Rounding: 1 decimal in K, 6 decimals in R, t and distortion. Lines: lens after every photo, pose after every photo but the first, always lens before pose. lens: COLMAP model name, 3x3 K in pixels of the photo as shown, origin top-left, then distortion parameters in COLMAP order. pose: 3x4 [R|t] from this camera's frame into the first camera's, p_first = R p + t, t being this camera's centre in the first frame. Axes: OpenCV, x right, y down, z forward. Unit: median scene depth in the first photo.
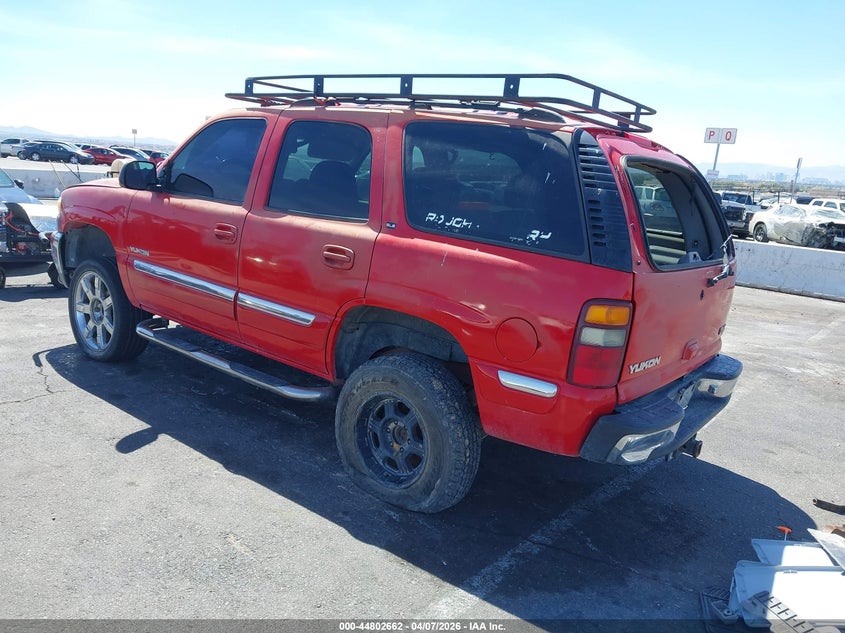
lens RADIAL K [[688.2, 0, 419.0], [0, 688.2, 318.1], [0, 0, 1]] dist [0.000473, 0.009140]
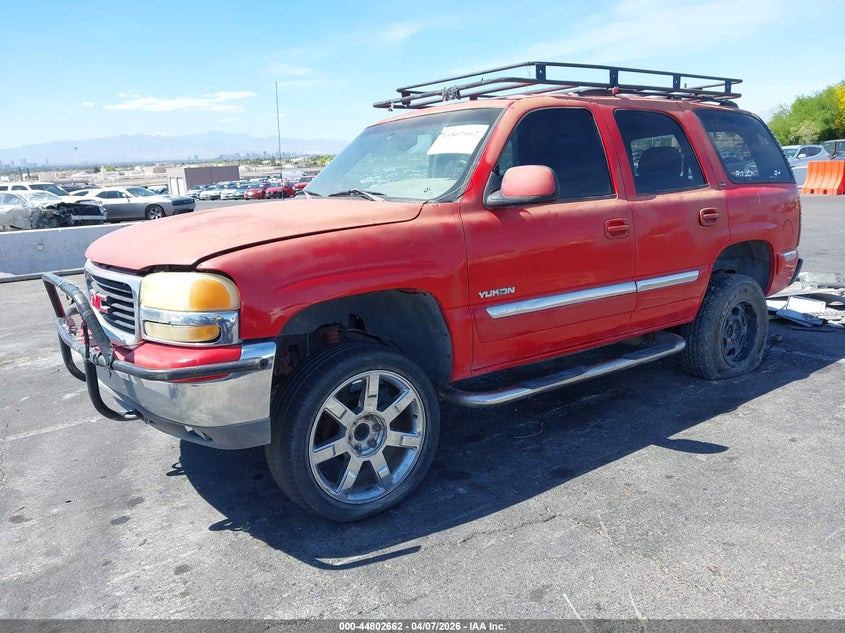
lens RADIAL K [[688.2, 0, 419.0], [0, 688.2, 318.1], [0, 0, 1]] dist [0.000473, 0.009140]
pose [[0.274426, -0.298313, 0.914166, -1.112194], [0.276485, 0.934998, 0.222113, -0.258413], [-0.921003, 0.191800, 0.339067, 0.833558]]
